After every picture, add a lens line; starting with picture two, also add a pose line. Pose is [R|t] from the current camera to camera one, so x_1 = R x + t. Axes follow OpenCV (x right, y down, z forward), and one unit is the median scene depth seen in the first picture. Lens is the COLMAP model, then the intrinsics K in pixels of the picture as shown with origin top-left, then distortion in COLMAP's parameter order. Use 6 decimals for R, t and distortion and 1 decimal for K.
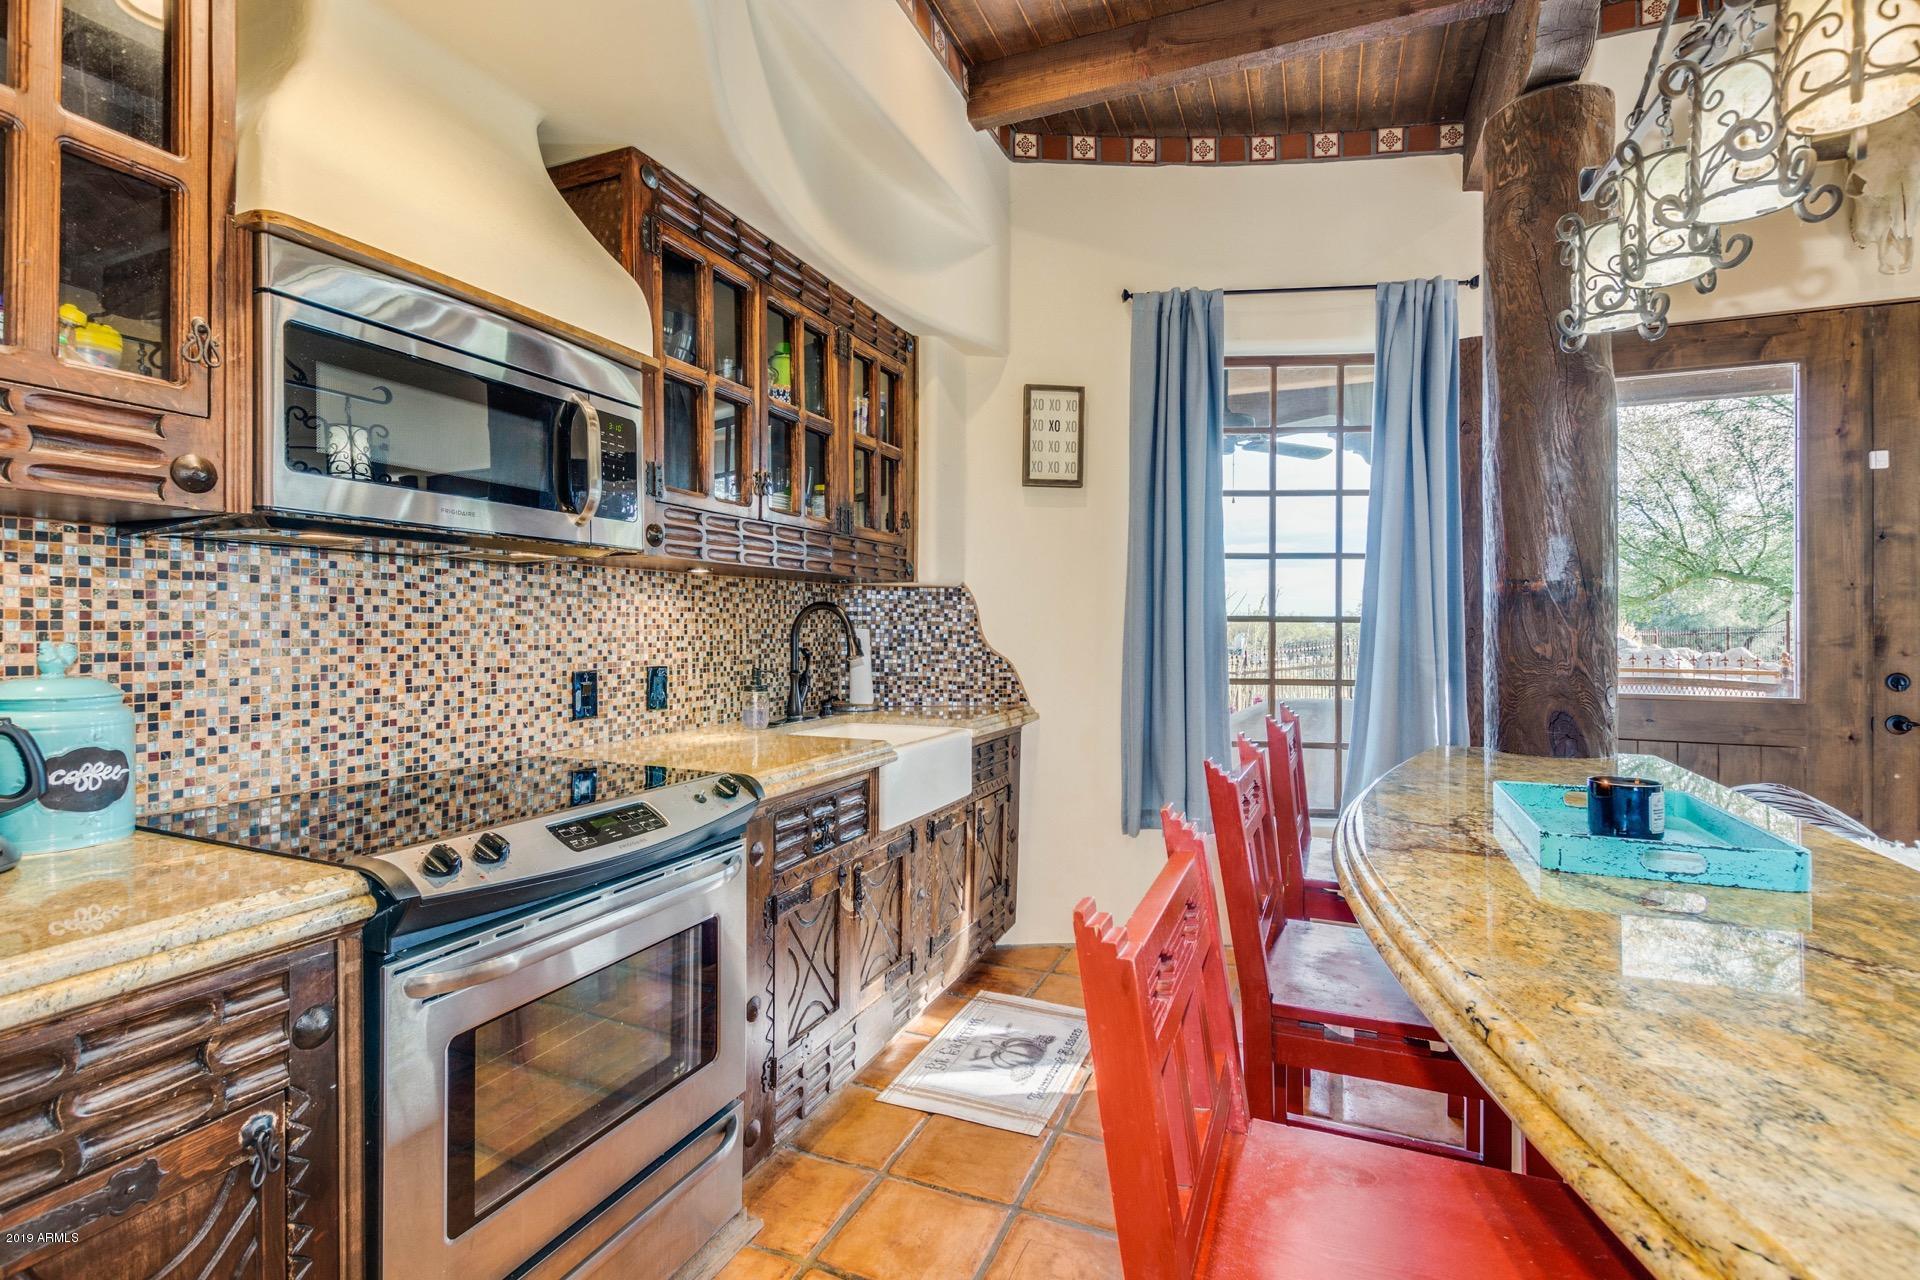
lens RADIAL K [[894.6, 0, 960.0], [0, 894.6, 640.0], [0, 0, 1]] dist [0.000654, -0.000031]
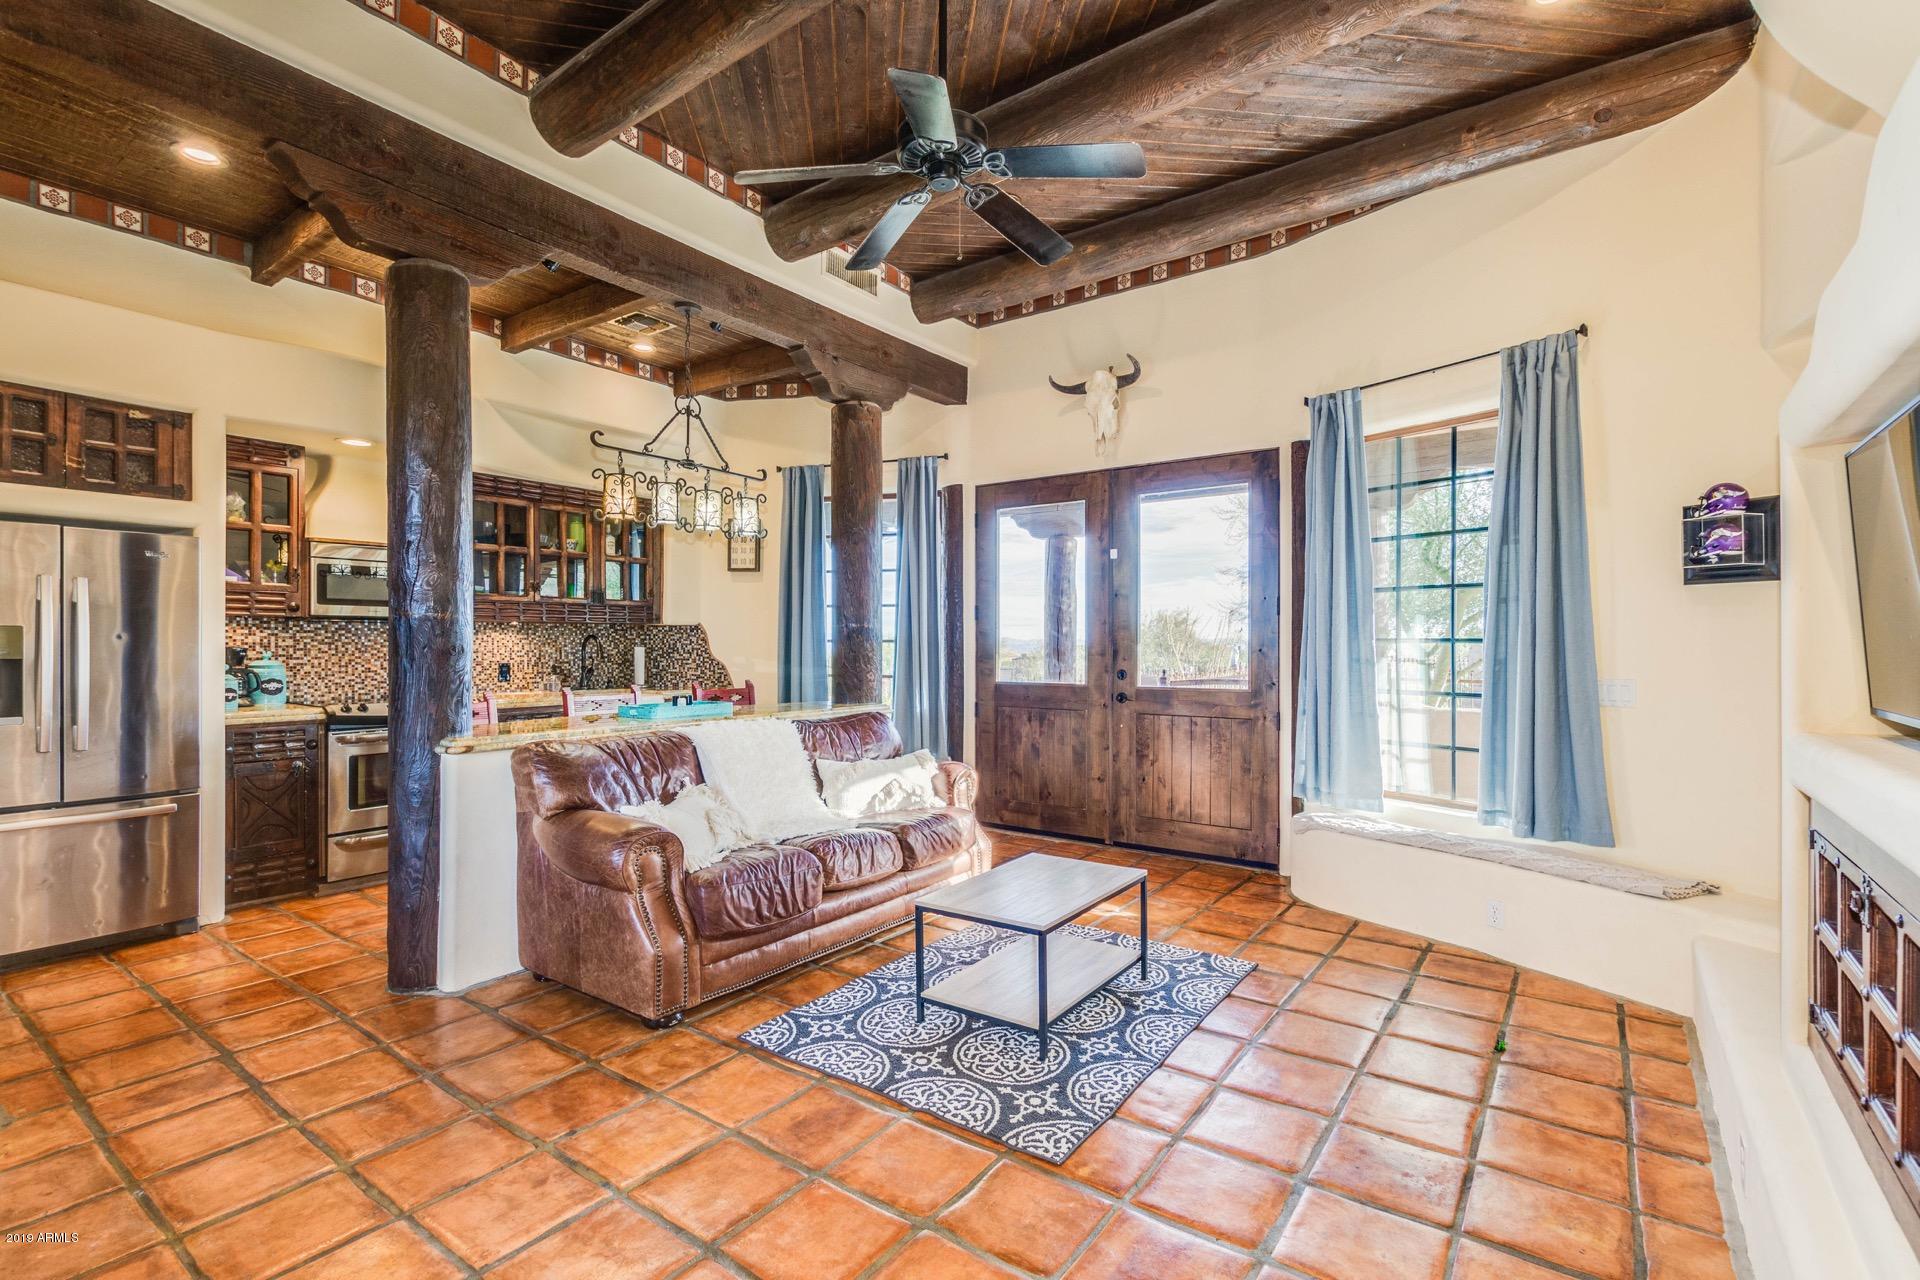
lens RADIAL K [[878.6, 0, 962.1], [0, 878.6, 657.7], [0, 0, 1]] dist [0.000694, 0.000101]
pose [[0.974880, 0.000584, -0.222729, 1.733255], [-0.000734, 1.000000, -0.000589, 0.019861], [0.222728, 0.000737, 0.974880, -1.271131]]
